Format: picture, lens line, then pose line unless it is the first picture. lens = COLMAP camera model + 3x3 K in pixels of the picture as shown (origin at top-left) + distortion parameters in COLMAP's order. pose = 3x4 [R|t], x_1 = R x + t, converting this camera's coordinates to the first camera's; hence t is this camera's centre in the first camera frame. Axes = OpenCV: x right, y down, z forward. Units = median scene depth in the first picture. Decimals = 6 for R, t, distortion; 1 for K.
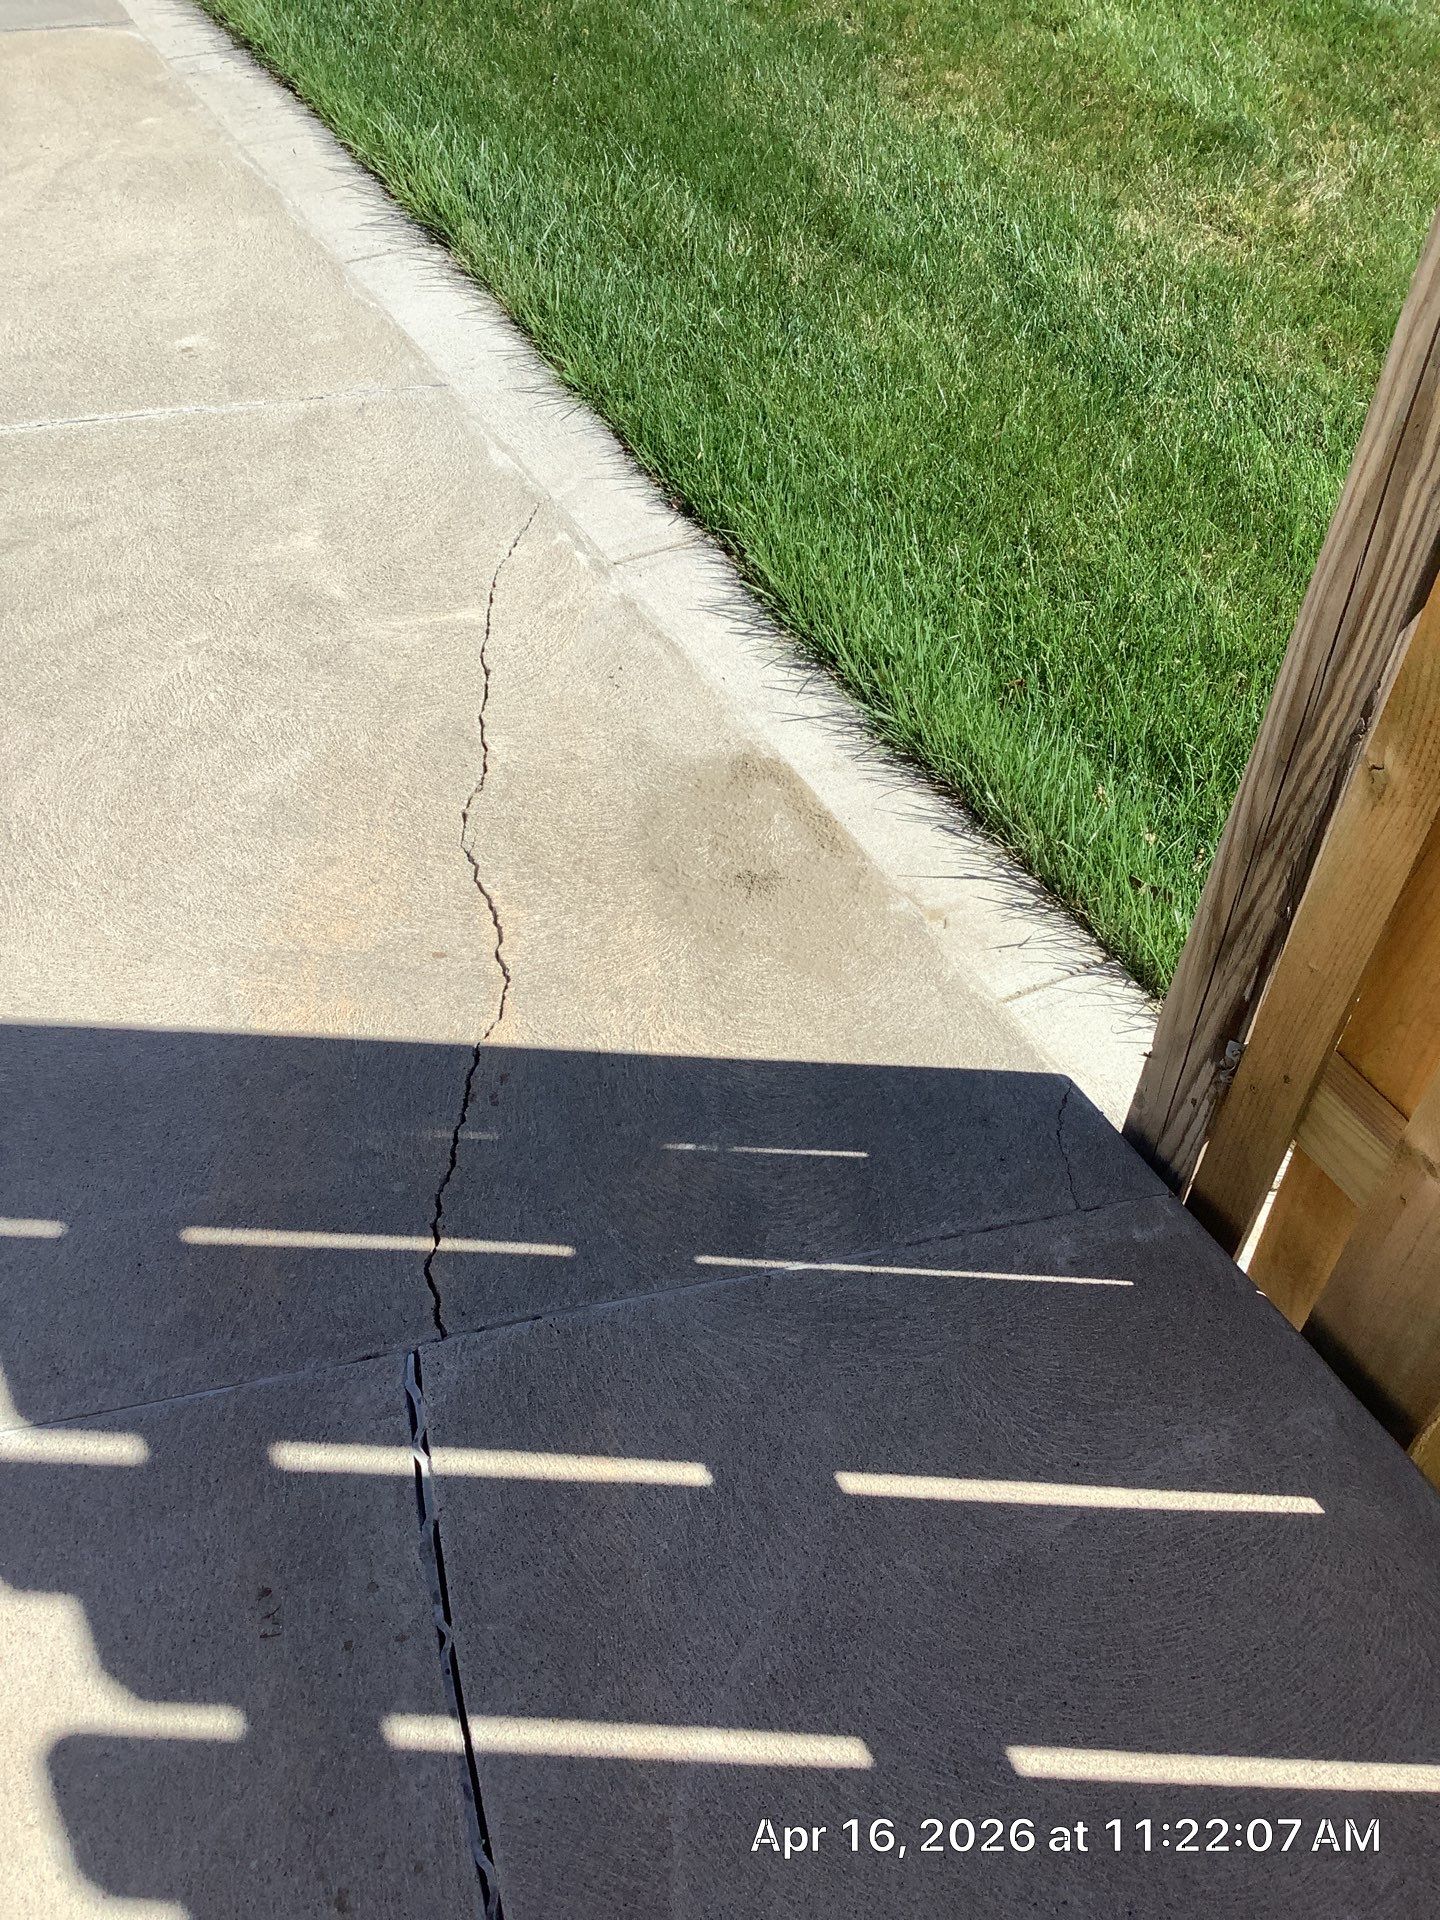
lens RADIAL K [[1705.4, 0, 728.2], [0, 1705.4, 993.8], [0, 0, 1]] dist [0.118573, -0.236050]
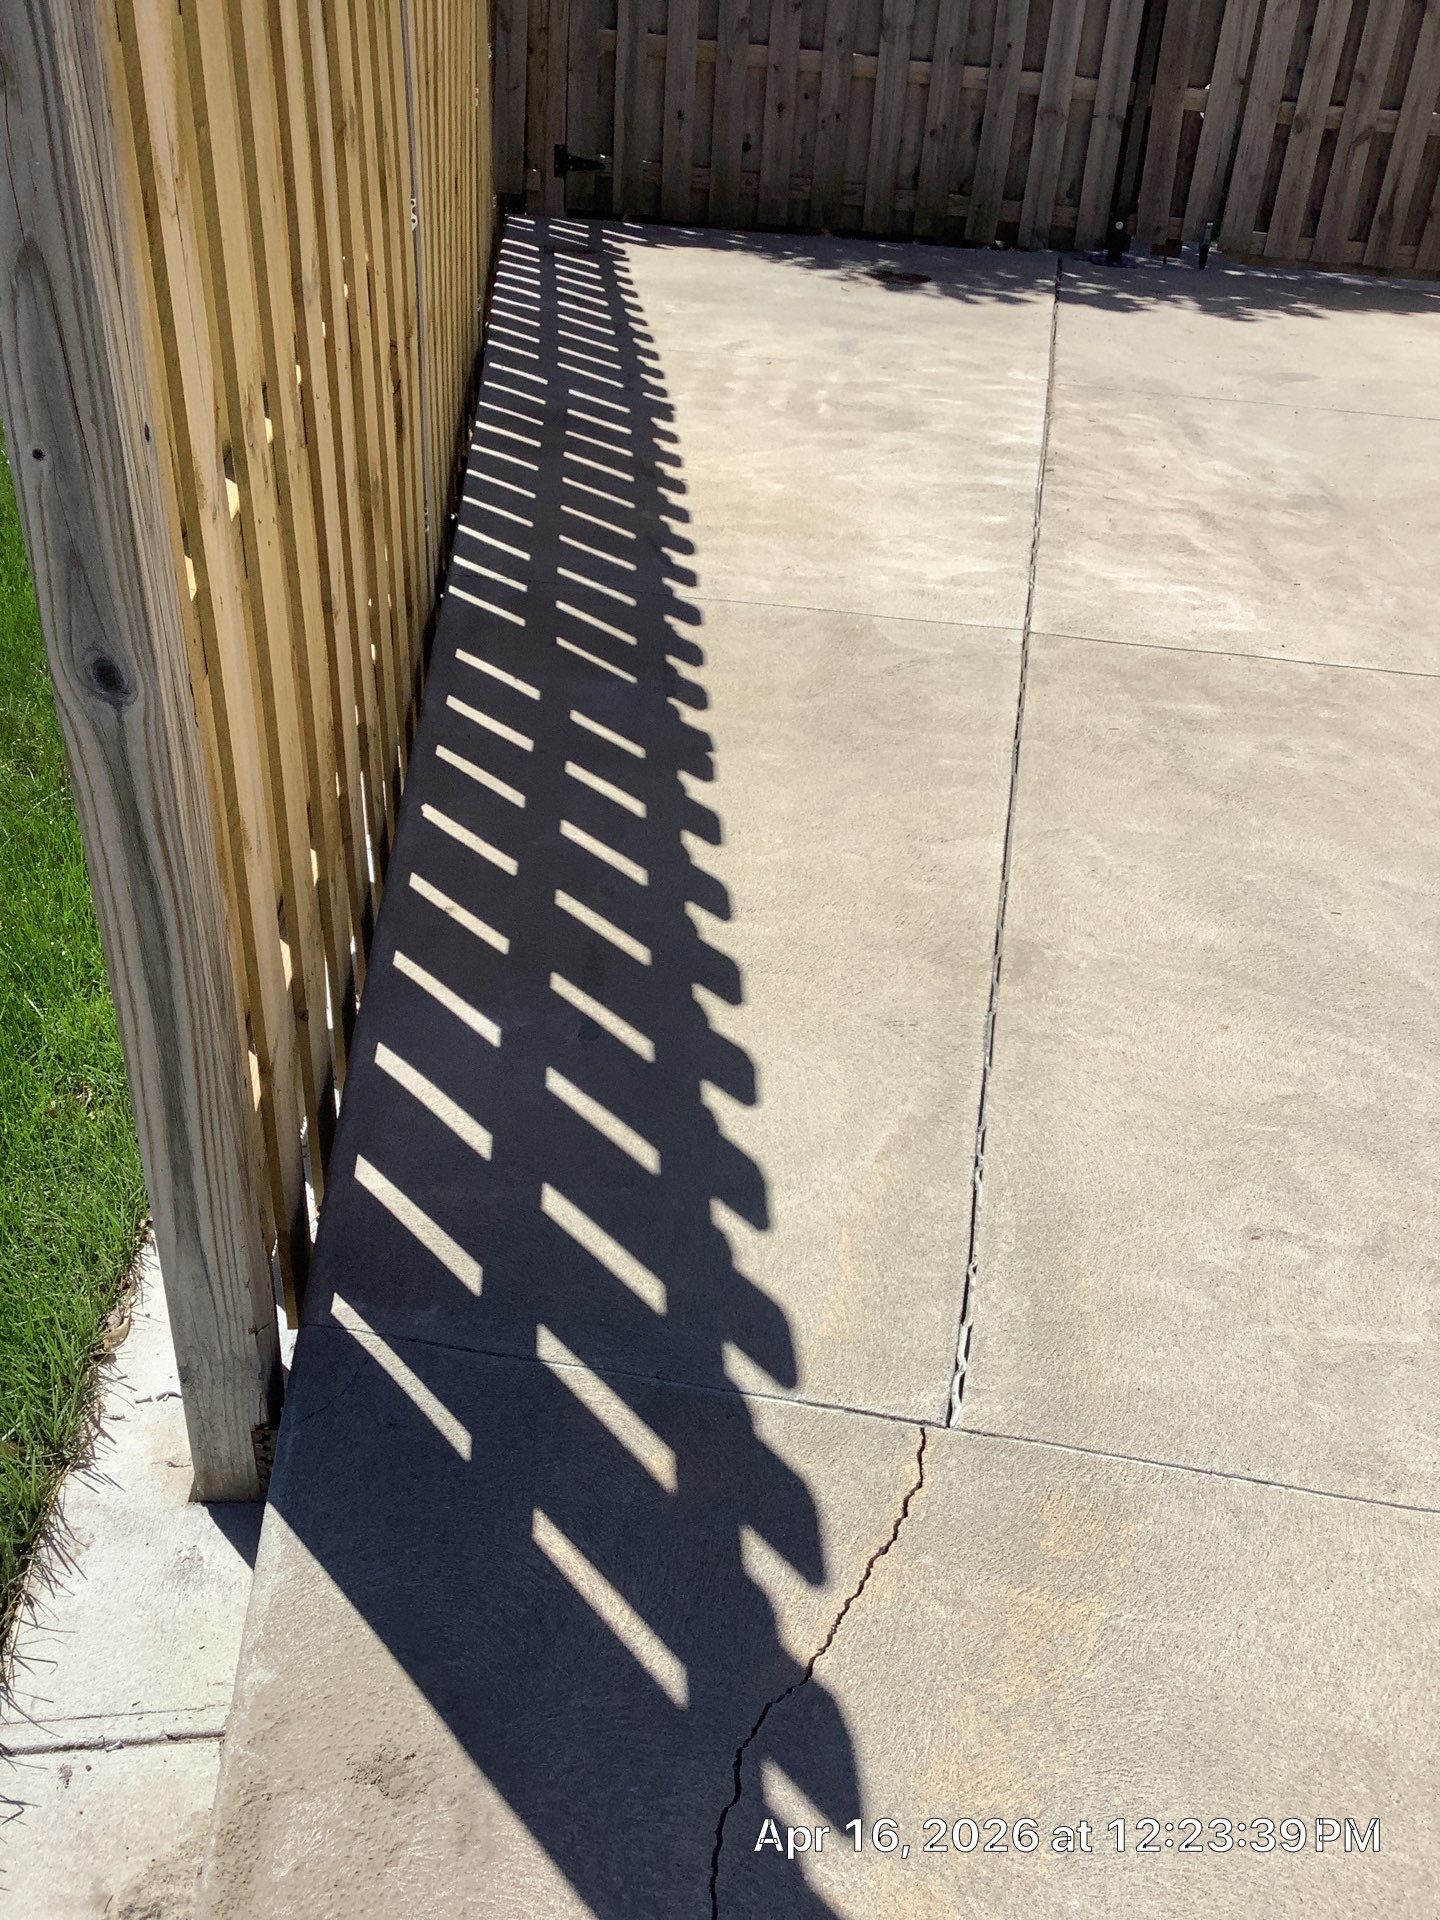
lens RADIAL K [[1734.4, 0, 725.8], [0, 1734.4, 988.2], [0, 0, 1]] dist [0.115256, -0.265159]
pose [[-0.900592, -0.300940, 0.313638, -0.299045], [0.263158, 0.196794, 0.944468, -0.957602], [-0.345951, 0.933117, -0.098036, 0.785933]]
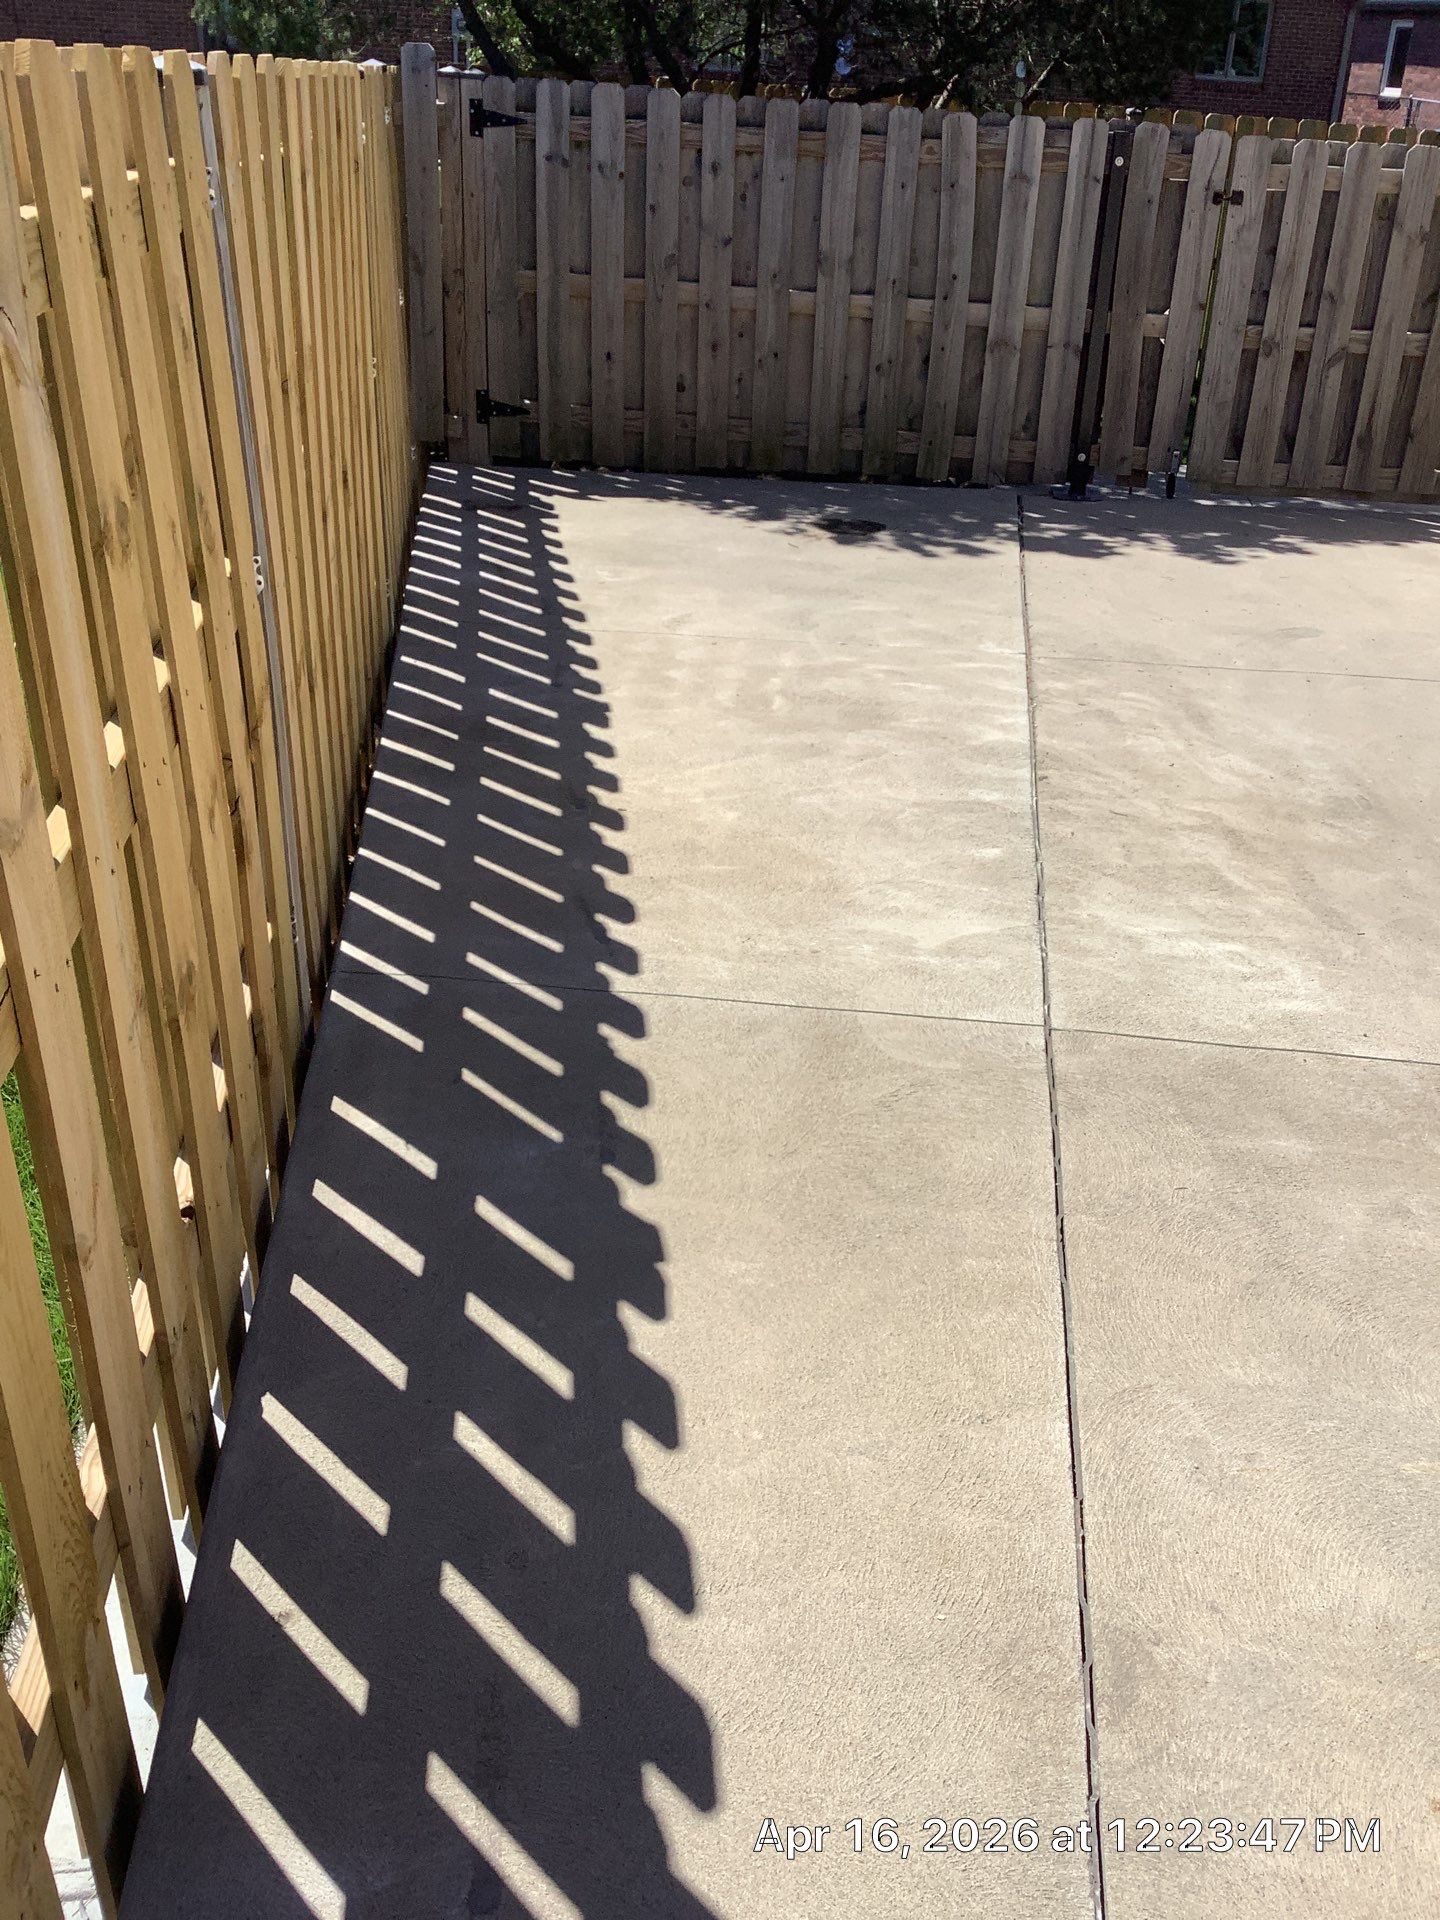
lens RADIAL K [[1740.1, 0, 726.5], [0, 1740.1, 965.9], [0, 0, 1]] dist [0.134322, -0.282803]
pose [[-0.917703, -0.234381, 0.320761, -0.058774], [0.251436, 0.282443, 0.925746, -0.598070], [-0.307574, 0.930210, -0.200267, 0.398790]]
